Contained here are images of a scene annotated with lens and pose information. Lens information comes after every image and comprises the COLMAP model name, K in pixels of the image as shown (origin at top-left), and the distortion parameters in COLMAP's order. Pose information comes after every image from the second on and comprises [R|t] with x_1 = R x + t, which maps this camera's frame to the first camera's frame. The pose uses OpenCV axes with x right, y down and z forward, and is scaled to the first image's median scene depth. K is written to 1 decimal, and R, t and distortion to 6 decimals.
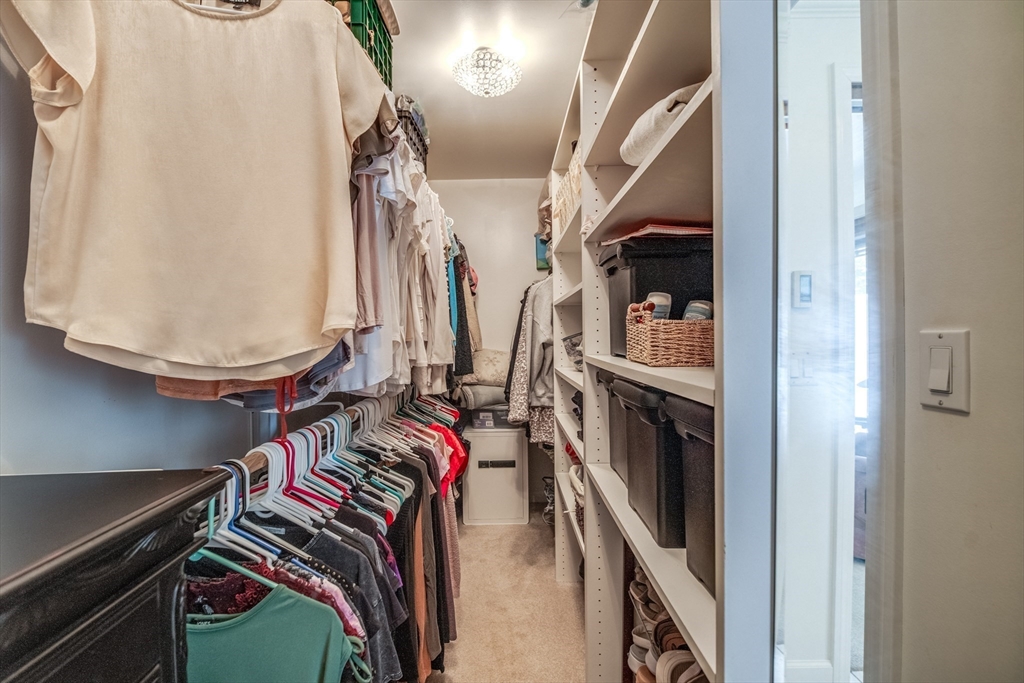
lens RADIAL K [[447.8, 0, 506.7], [0, 447.8, 339.2], [0, 0, 1]] dist [-0.001735, -0.000476]
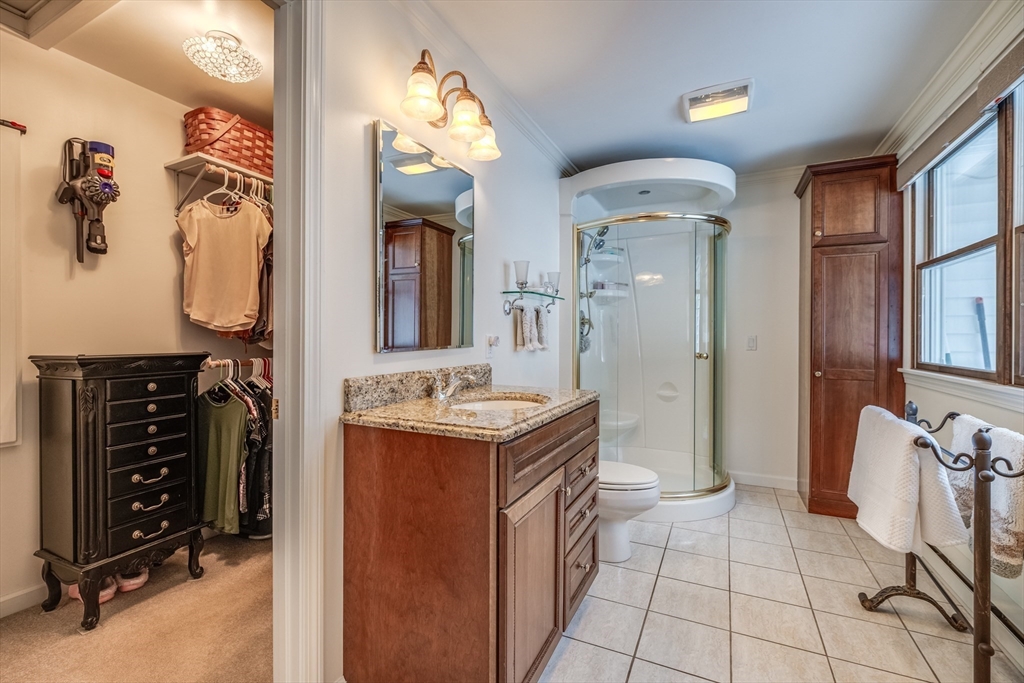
lens RADIAL K [[447.8, 0, 511.6], [0, 447.8, 339.1], [0, 0, 1]] dist [-0.001735, -0.000476]
pose [[0.907237, 0.016950, -0.420279, 2.633943], [-0.018506, 0.999829, 0.000376, 0.113133], [0.420213, 0.007437, 0.907395, -1.071570]]
